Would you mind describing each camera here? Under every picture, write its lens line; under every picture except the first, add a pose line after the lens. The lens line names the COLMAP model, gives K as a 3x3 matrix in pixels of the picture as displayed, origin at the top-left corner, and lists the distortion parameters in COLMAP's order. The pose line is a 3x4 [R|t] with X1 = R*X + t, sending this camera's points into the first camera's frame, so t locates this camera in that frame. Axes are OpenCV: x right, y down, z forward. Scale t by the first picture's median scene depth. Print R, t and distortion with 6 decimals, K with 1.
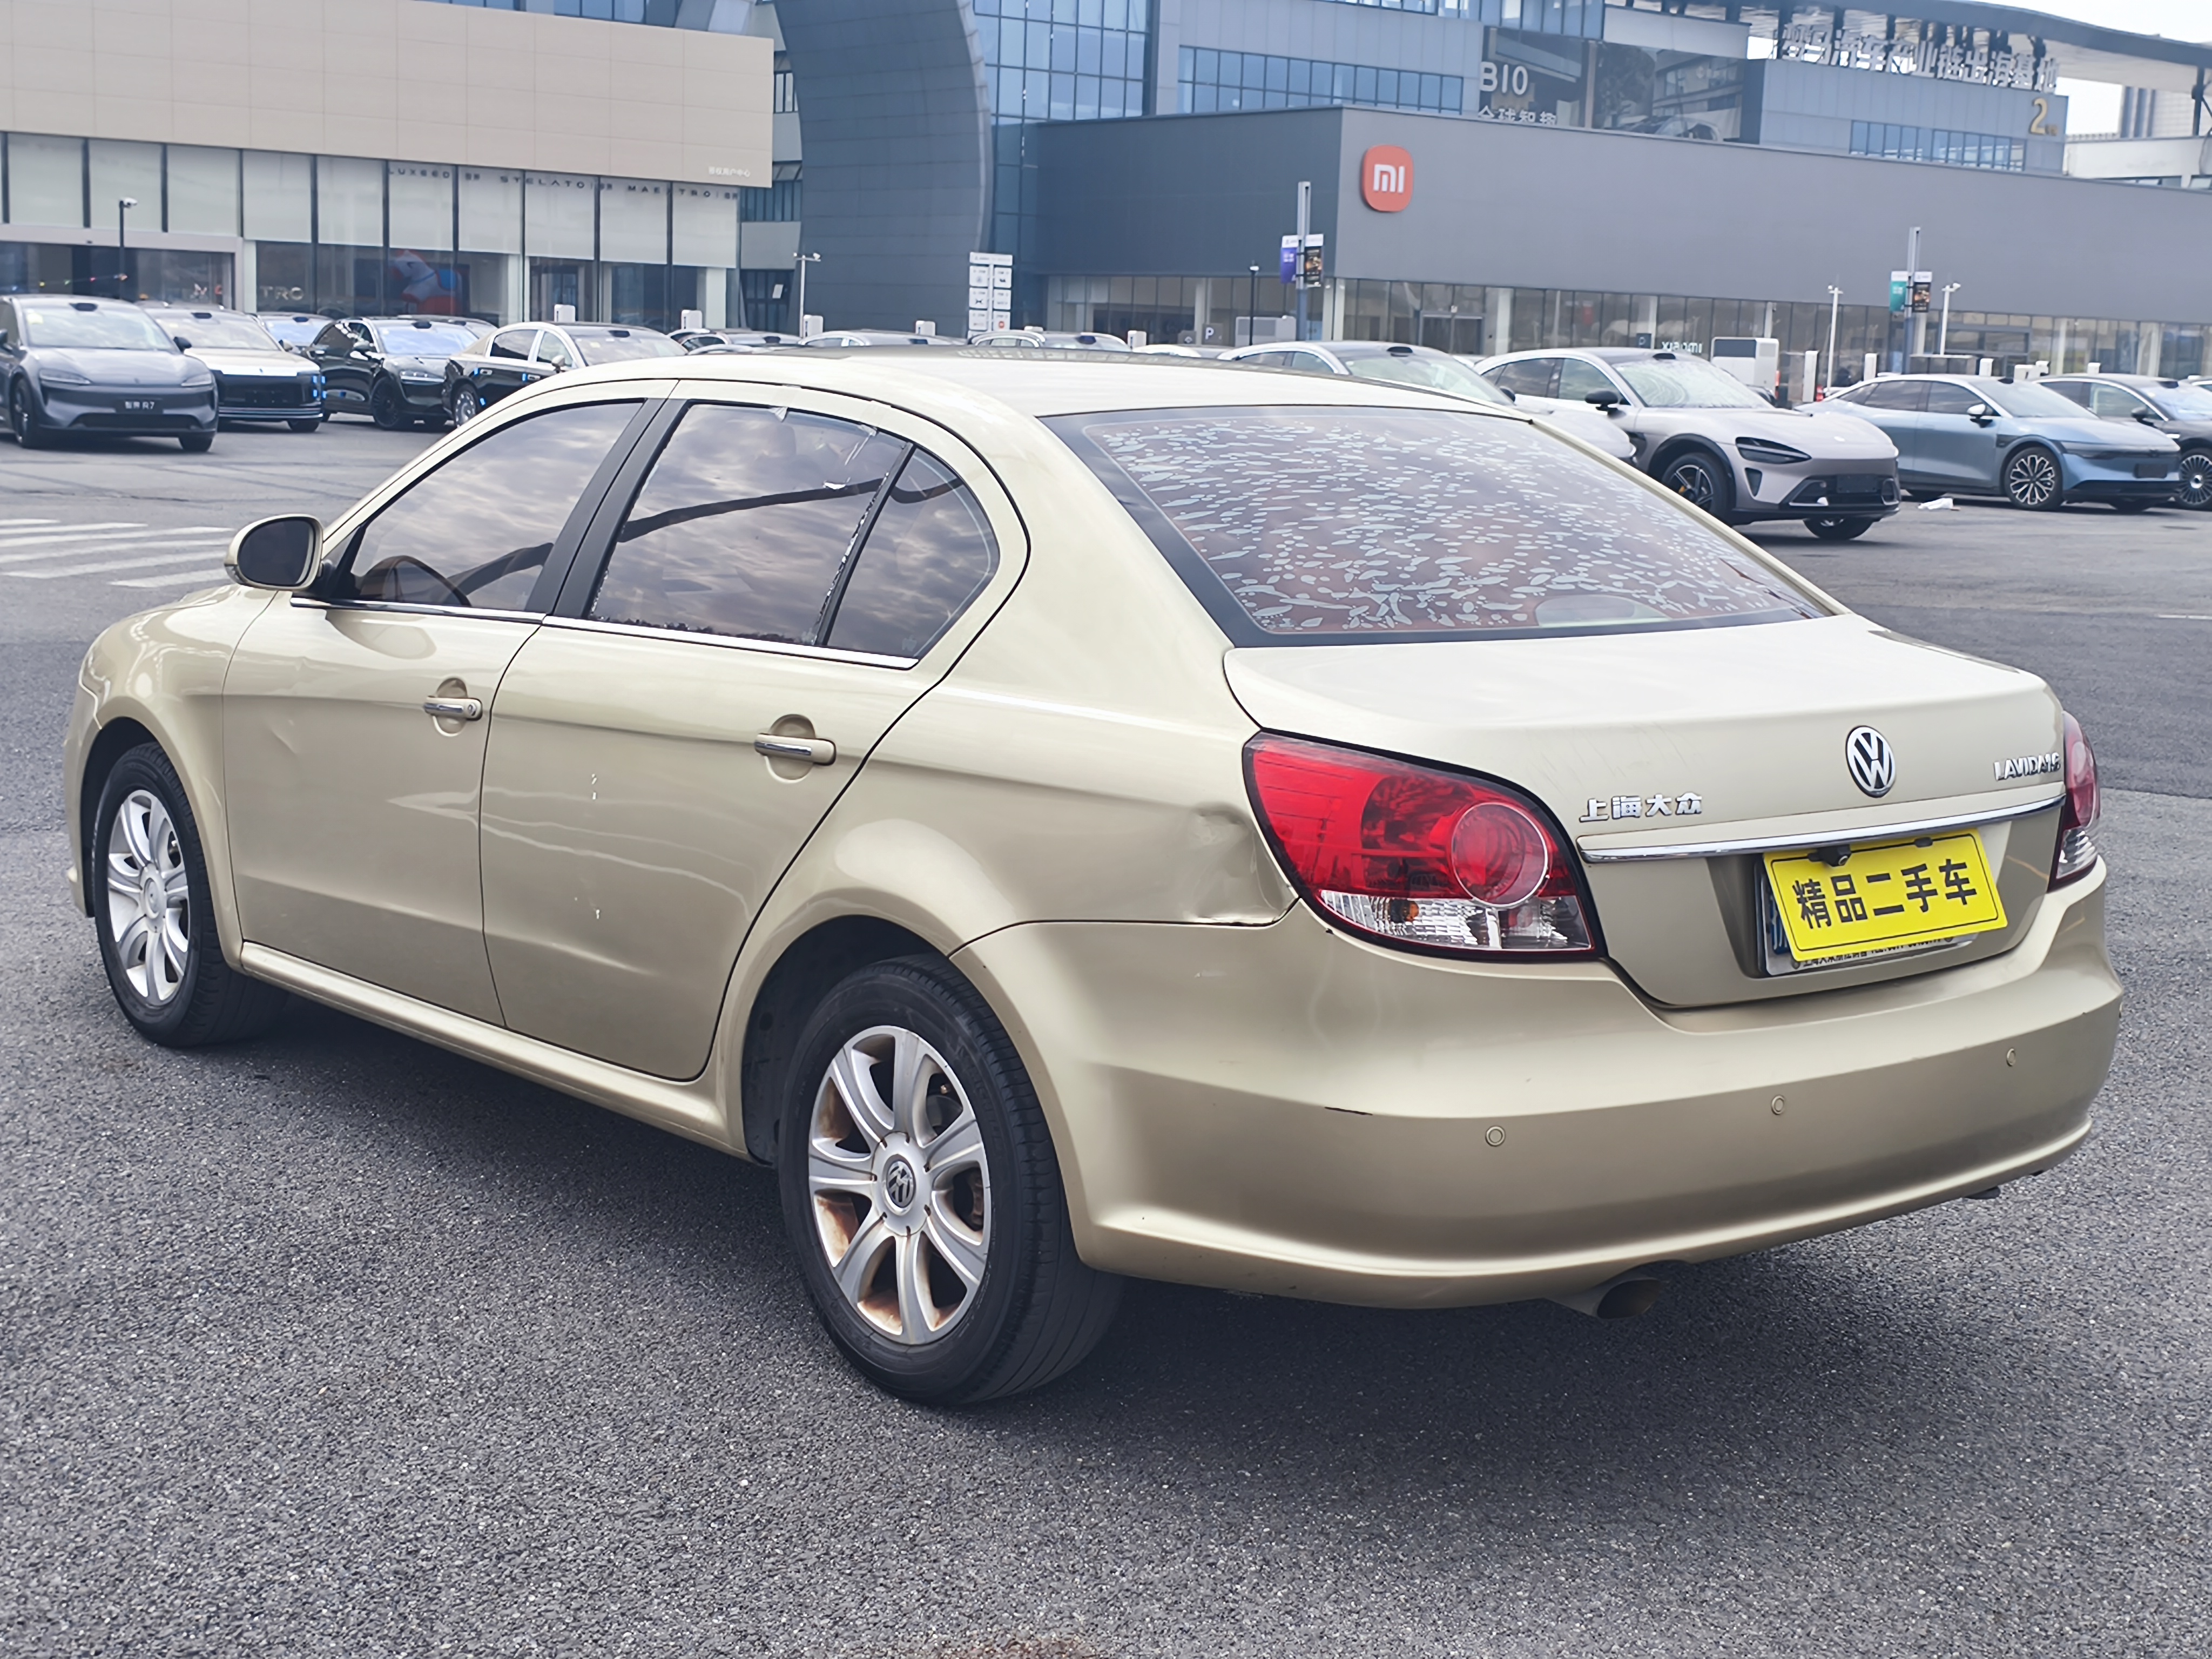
lens RADIAL K [[3028.6, 0, 1136.8], [0, 3028.6, 829.7], [0, 0, 1]] dist [0.077283, -0.162801]
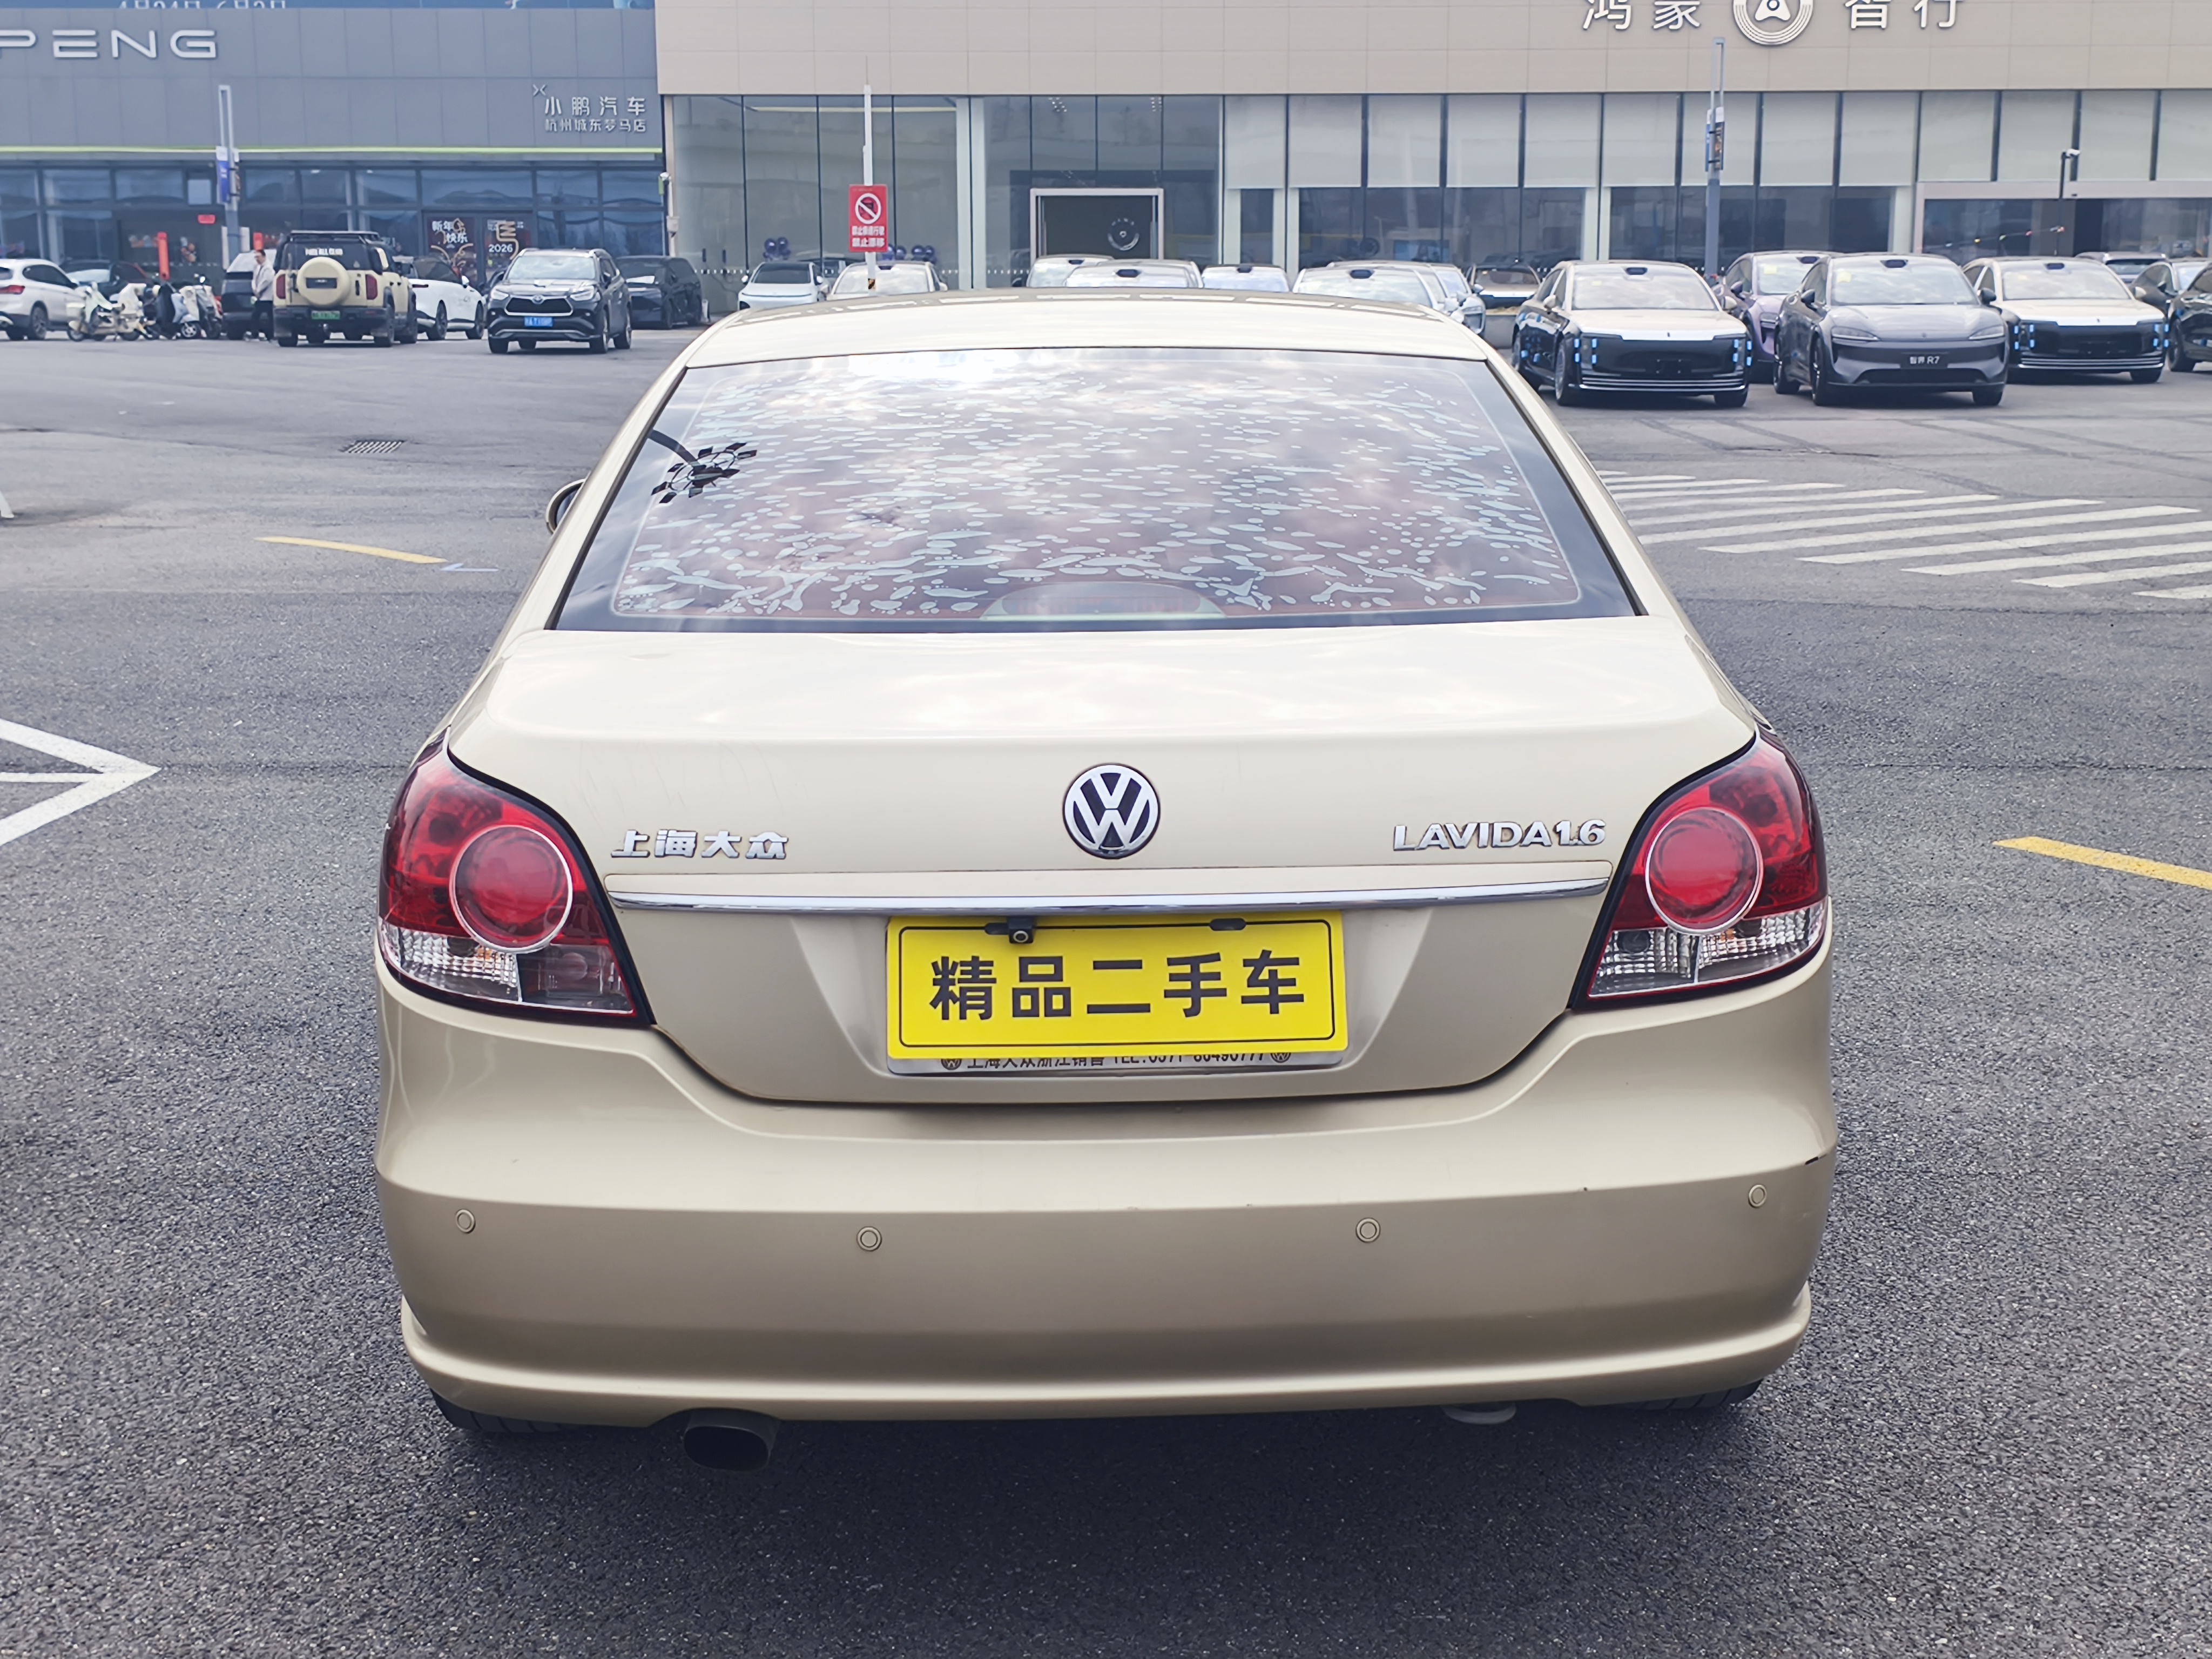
lens RADIAL K [[3028.6, 0, 1136.8], [0, 3028.6, 829.7], [0, 0, 1]] dist [0.077283, -0.162801]
pose [[0.791764, 0.074012, -0.606327, 0.693829], [-0.064846, 0.997207, 0.037046, -0.045373], [0.607375, 0.009987, 0.794352, 0.399416]]
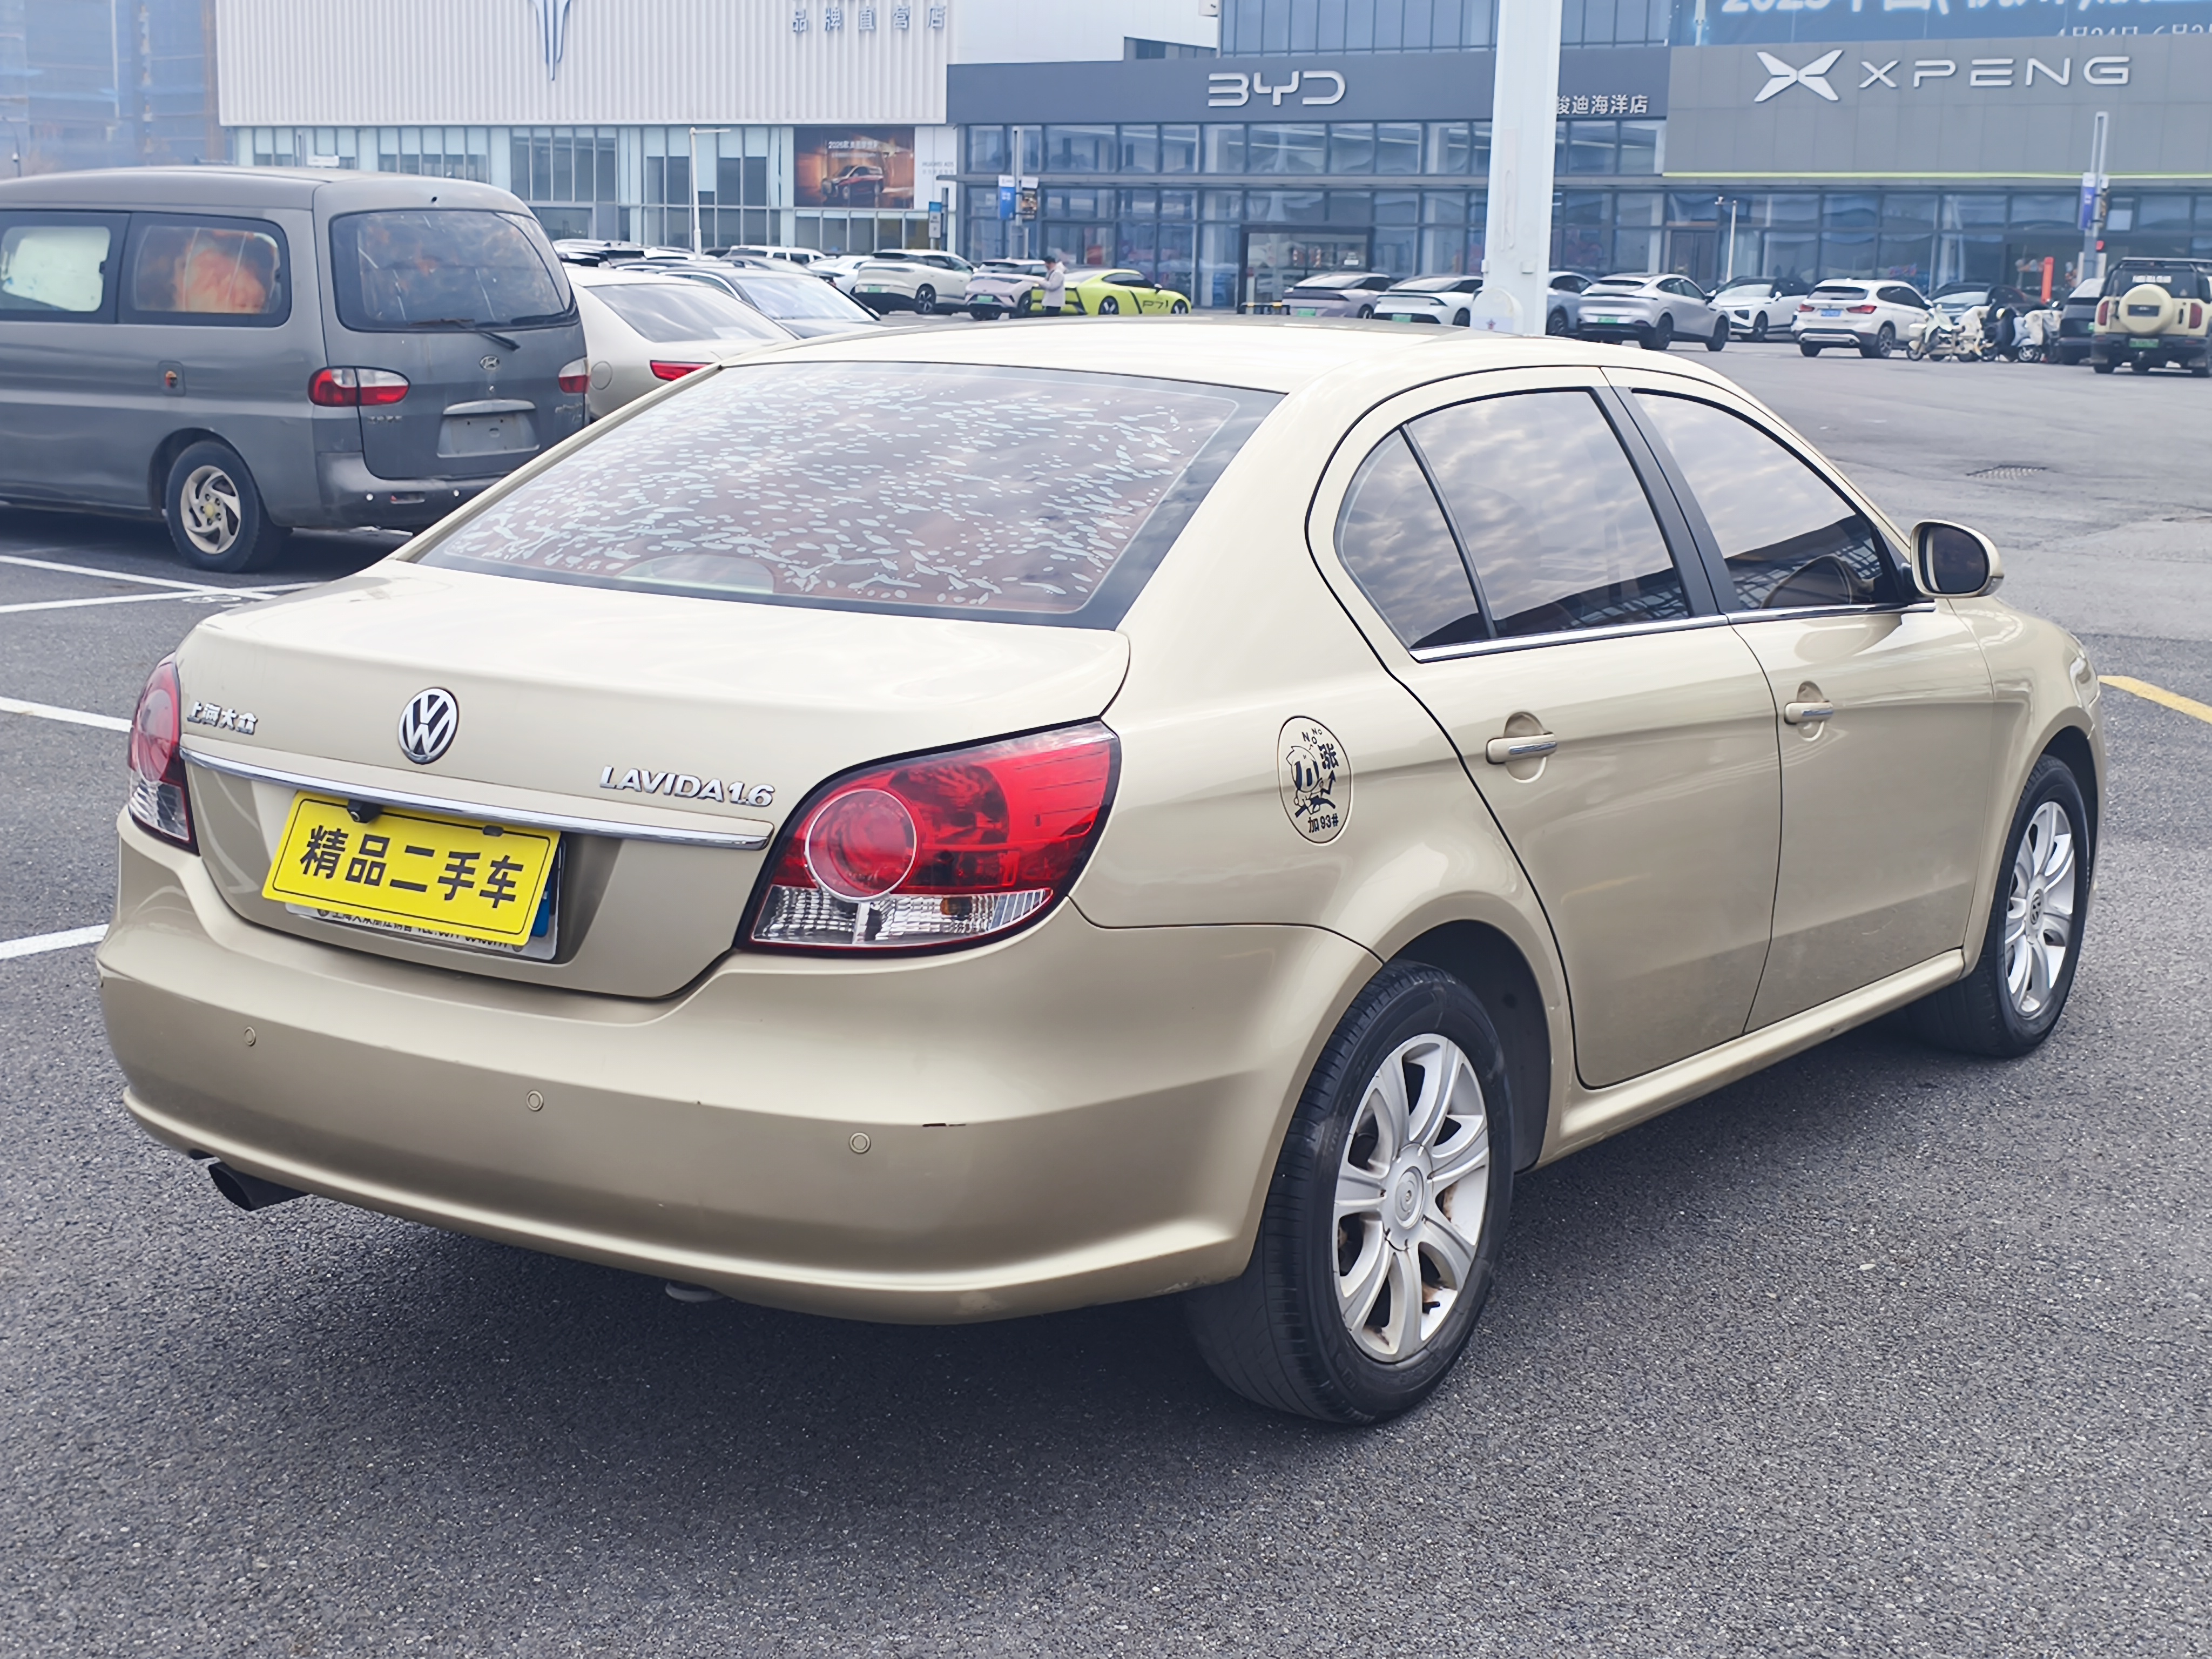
lens RADIAL K [[3028.6, 0, 1136.8], [0, 3028.6, 829.7], [0, 0, 1]] dist [0.077283, -0.162801]
pose [[0.292520, 0.146947, -0.944901, 1.169330], [-0.165971, 0.980927, 0.101169, -0.119260], [0.941746, 0.127232, 0.311330, 0.905782]]
